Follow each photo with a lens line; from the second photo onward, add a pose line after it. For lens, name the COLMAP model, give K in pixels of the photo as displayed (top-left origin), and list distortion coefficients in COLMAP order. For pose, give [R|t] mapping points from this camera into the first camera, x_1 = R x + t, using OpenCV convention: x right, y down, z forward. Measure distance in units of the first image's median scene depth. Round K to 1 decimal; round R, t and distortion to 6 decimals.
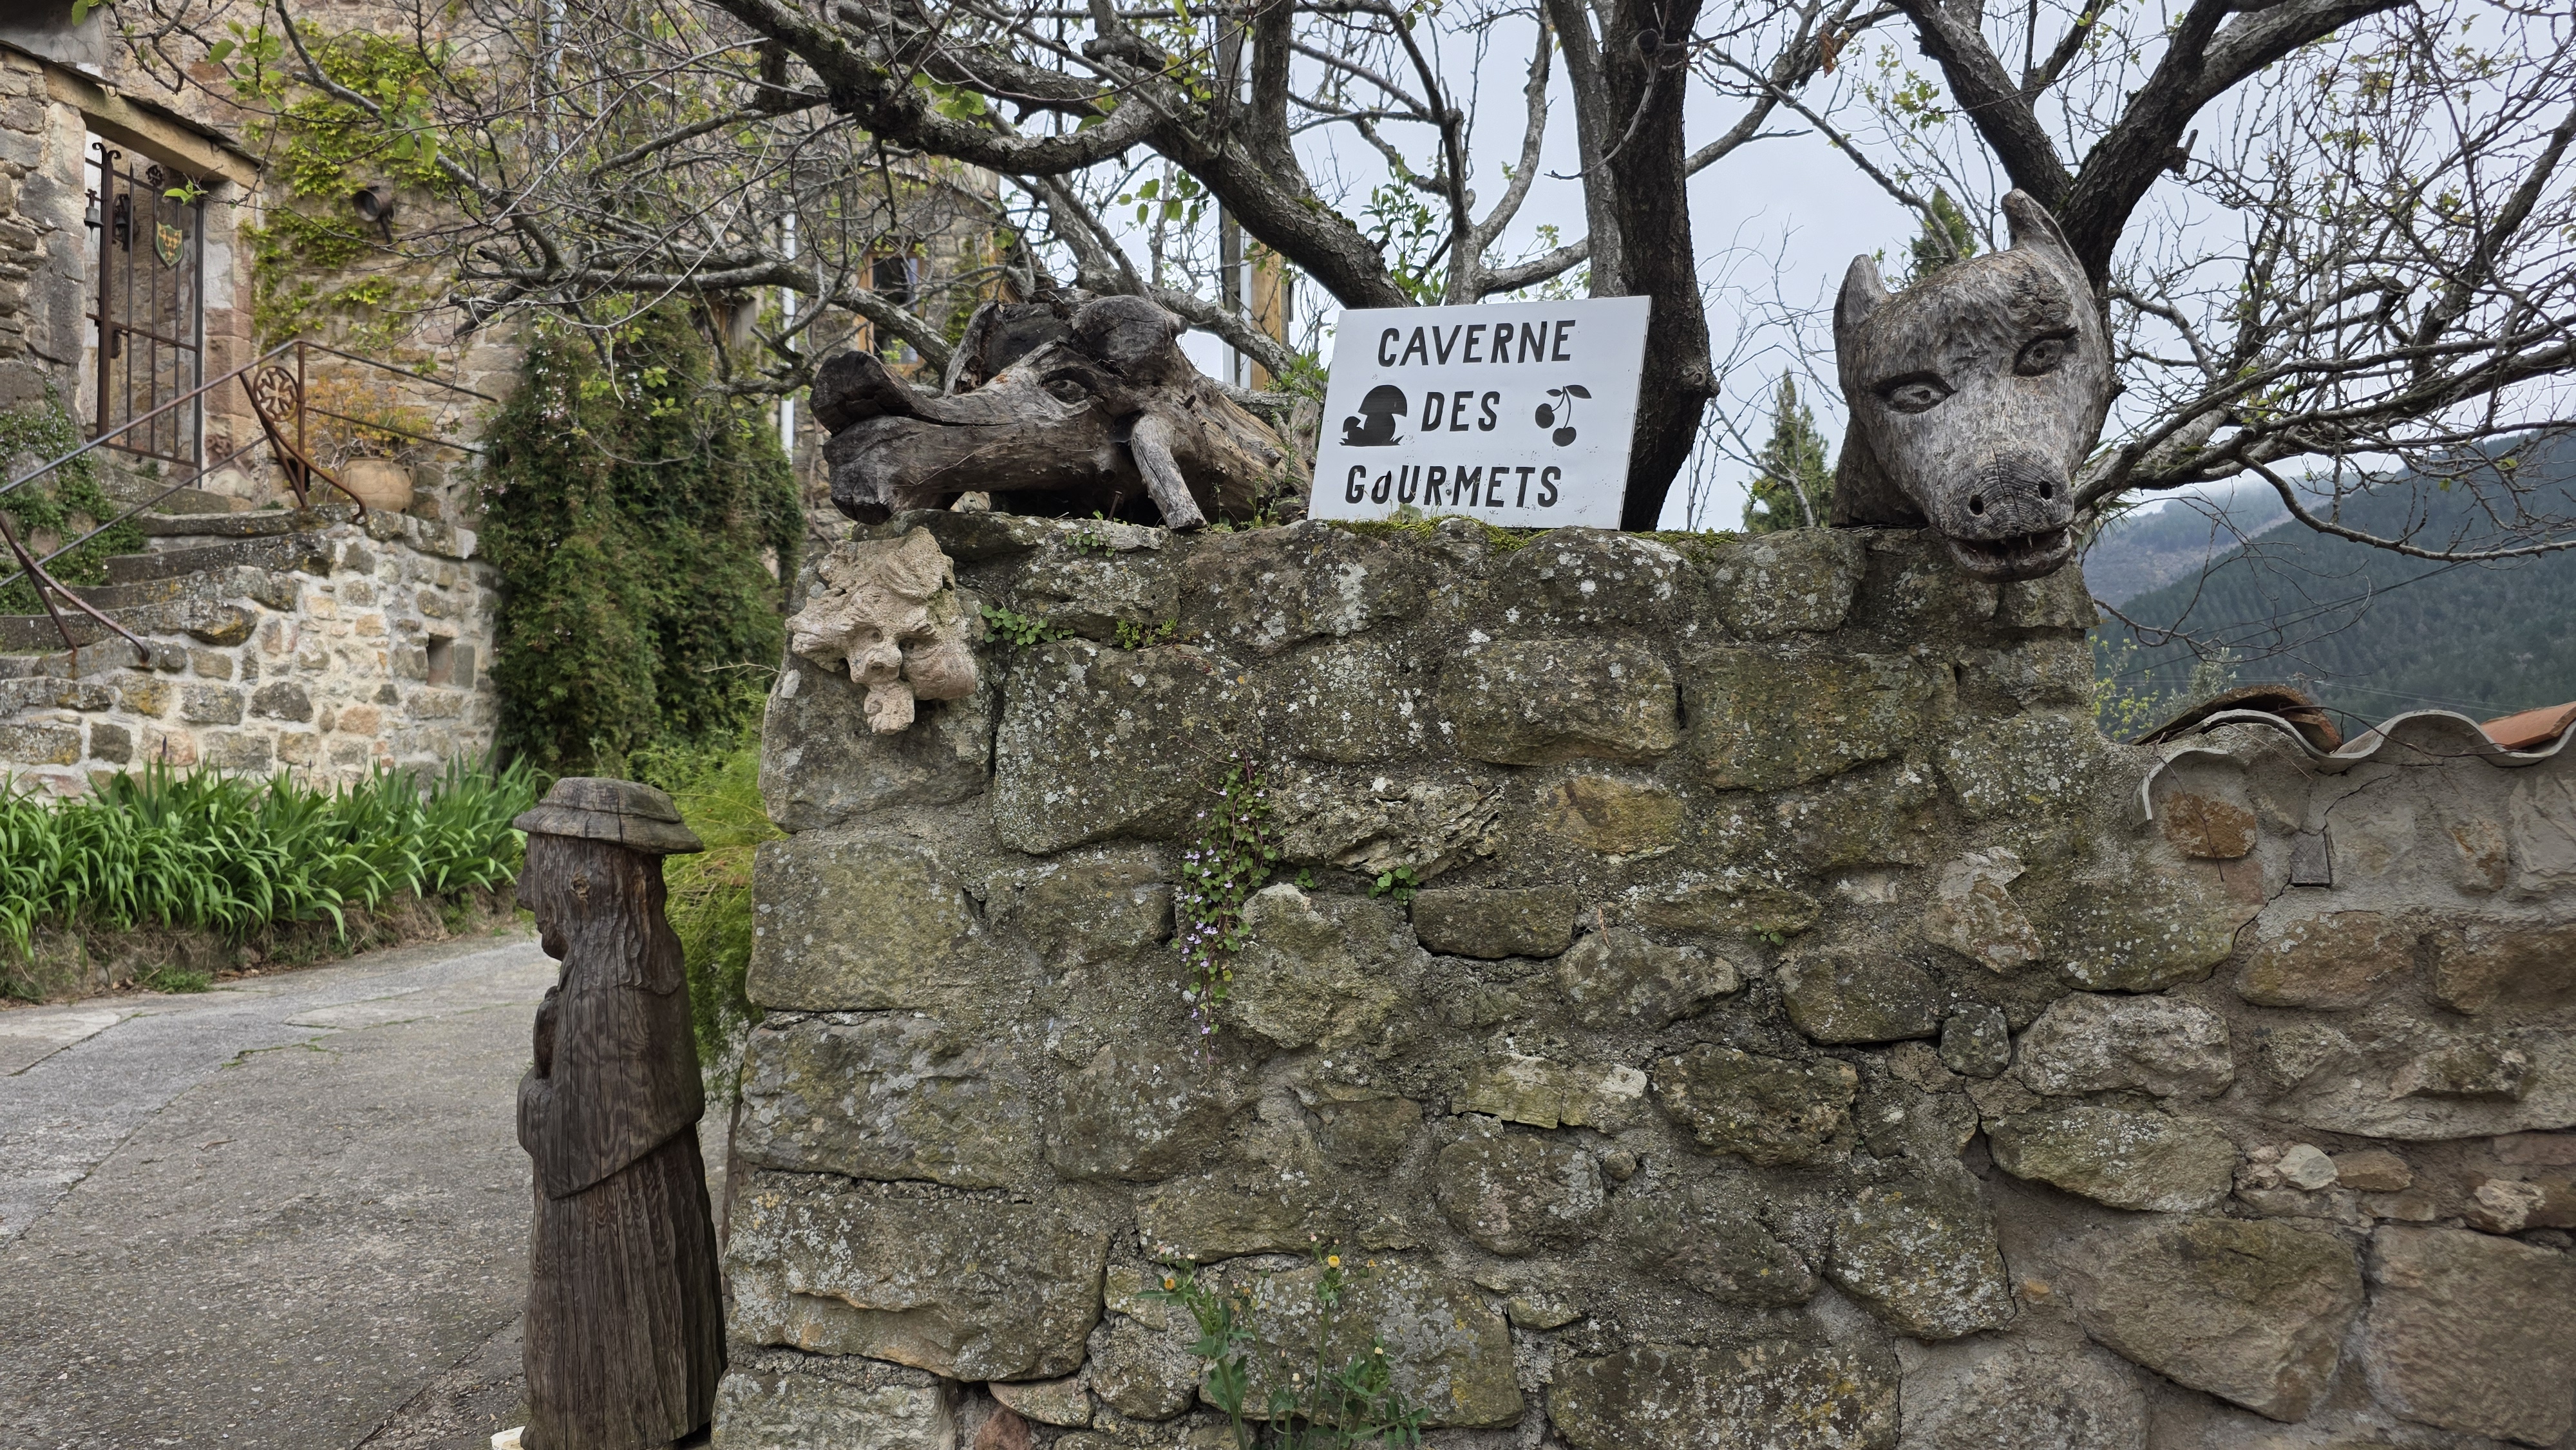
lens RADIAL K [[1804.5, 0, 1284.4], [0, 1804.5, 716.3], [0, 0, 1]] dist [0.030574, -0.006218]
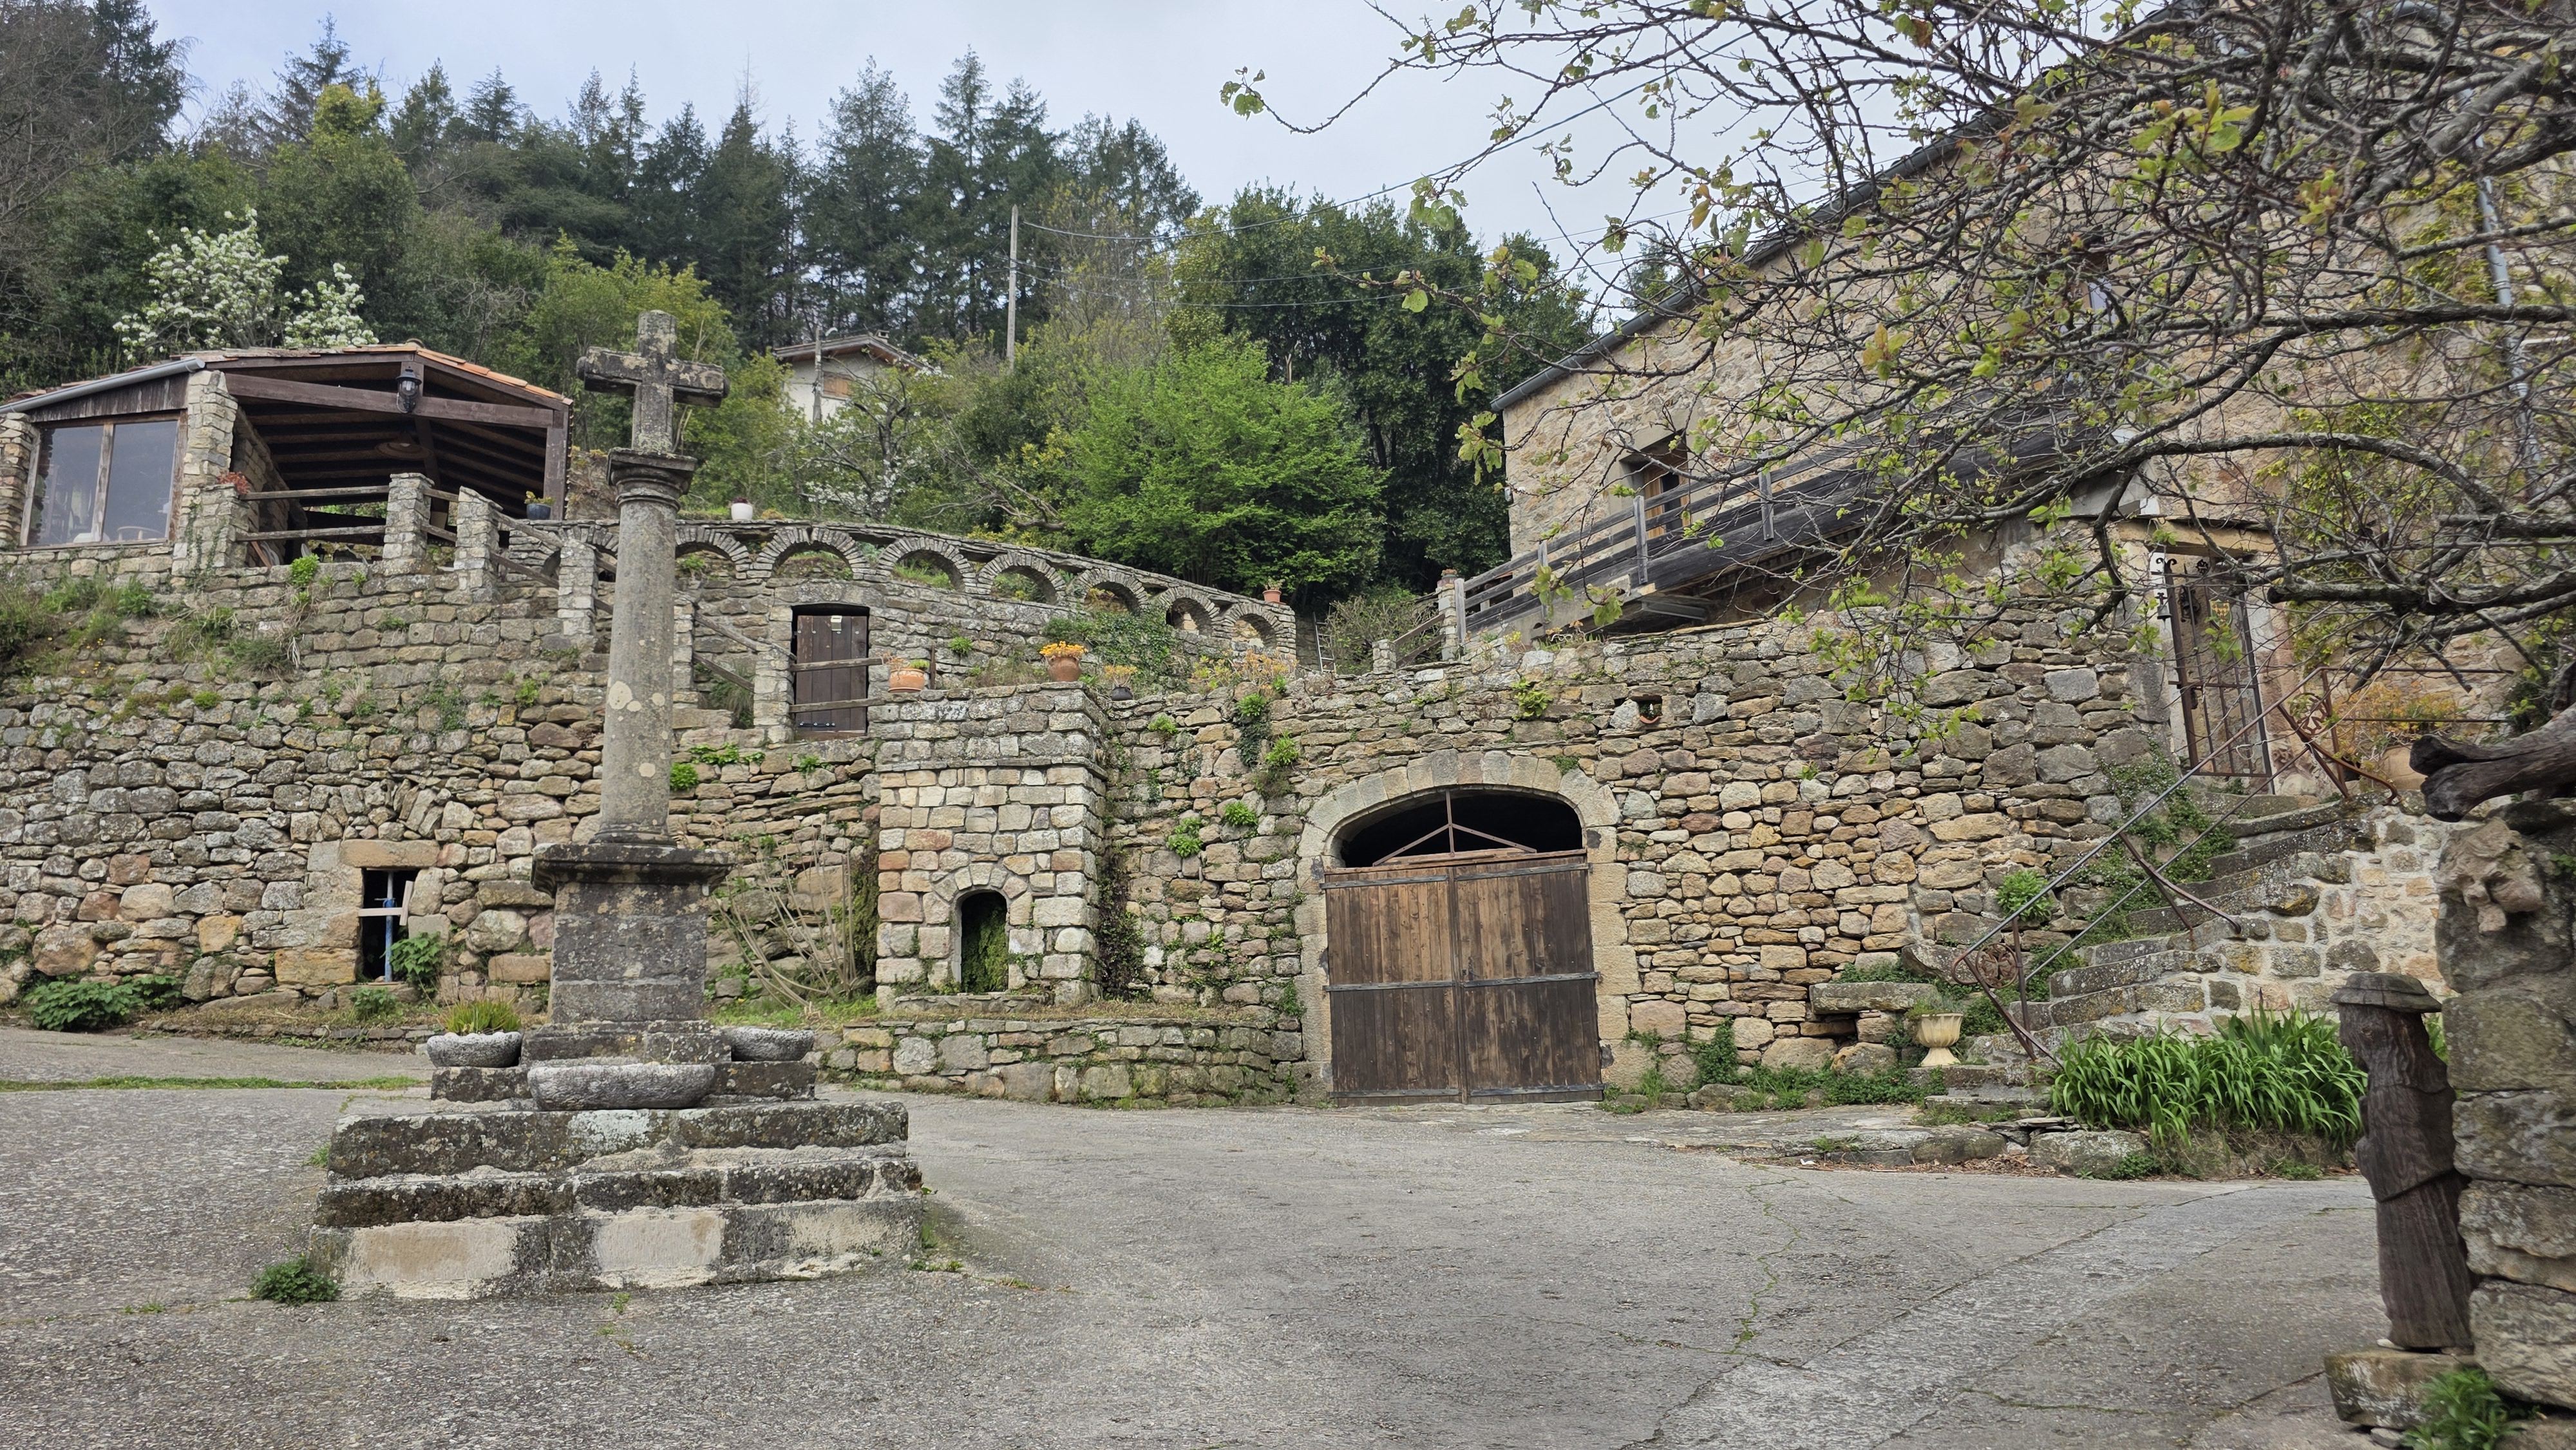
lens RADIAL K [[1804.5, 0, 1282.1], [0, 1804.5, 720.3], [0, 0, 1]] dist [0.030574, -0.006218]
pose [[0.469403, -0.192231, -0.861805, 0.235528], [0.065133, 0.980893, -0.183318, 0.016120], [0.880578, 0.029918, 0.472955, -0.268243]]
